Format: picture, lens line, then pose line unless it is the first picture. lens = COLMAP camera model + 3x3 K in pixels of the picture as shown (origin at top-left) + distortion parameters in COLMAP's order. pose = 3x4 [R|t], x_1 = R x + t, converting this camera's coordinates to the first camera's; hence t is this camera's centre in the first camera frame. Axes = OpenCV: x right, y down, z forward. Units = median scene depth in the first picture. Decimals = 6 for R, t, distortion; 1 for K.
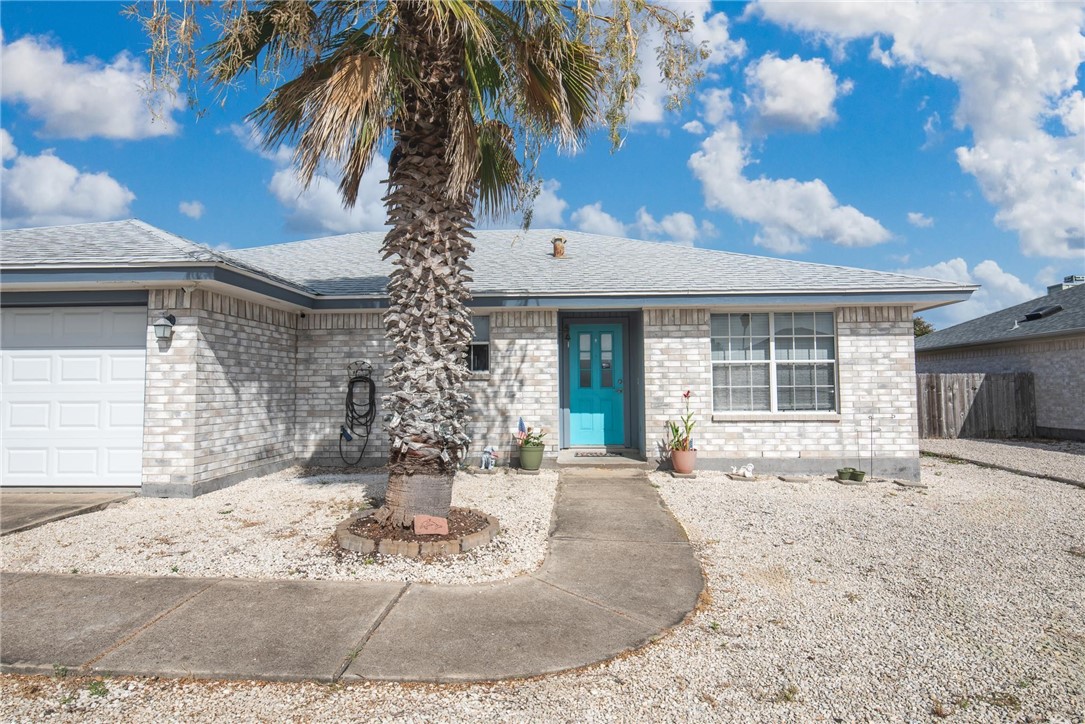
lens RADIAL K [[455.7, 0, 542.5], [0, 455.7, 354.0], [0, 0, 1]] dist [0.011566, 0.000024]
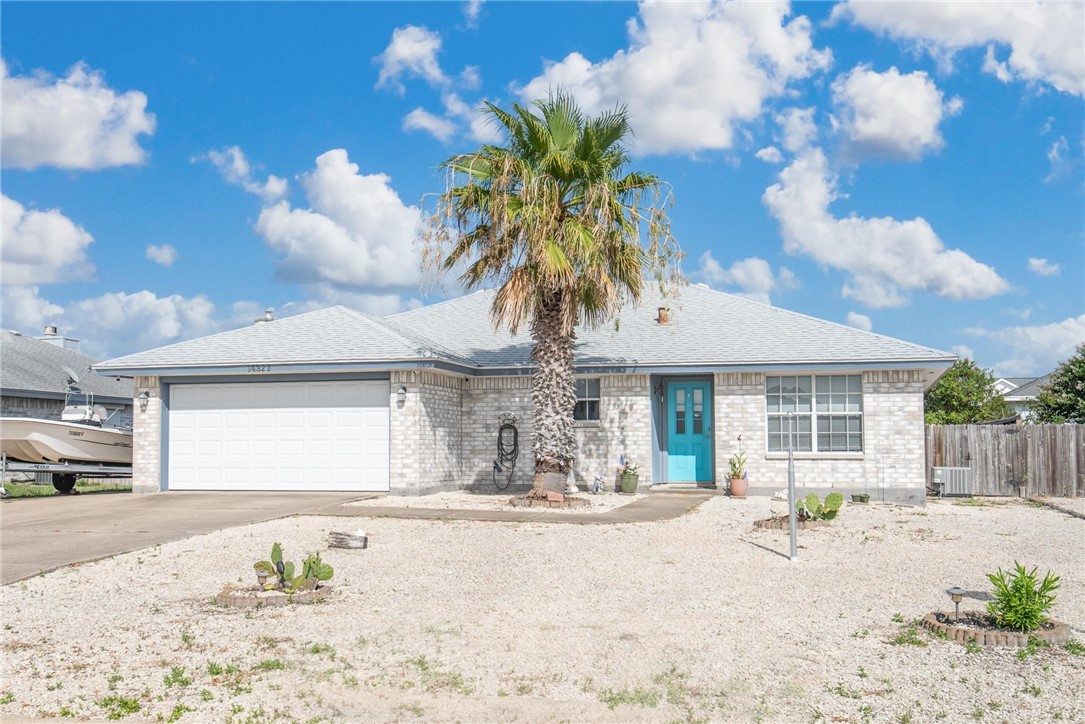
lens RADIAL K [[942.6, 0, 541.4], [0, 942.6, 362.1], [0, 0, 1]] dist [0.062840, 0.002852]
pose [[0.963200, -0.016680, -0.268267, 0.491899], [0.010337, 0.999633, -0.025038, -0.070226], [0.268586, 0.021344, 0.963019, -1.815846]]
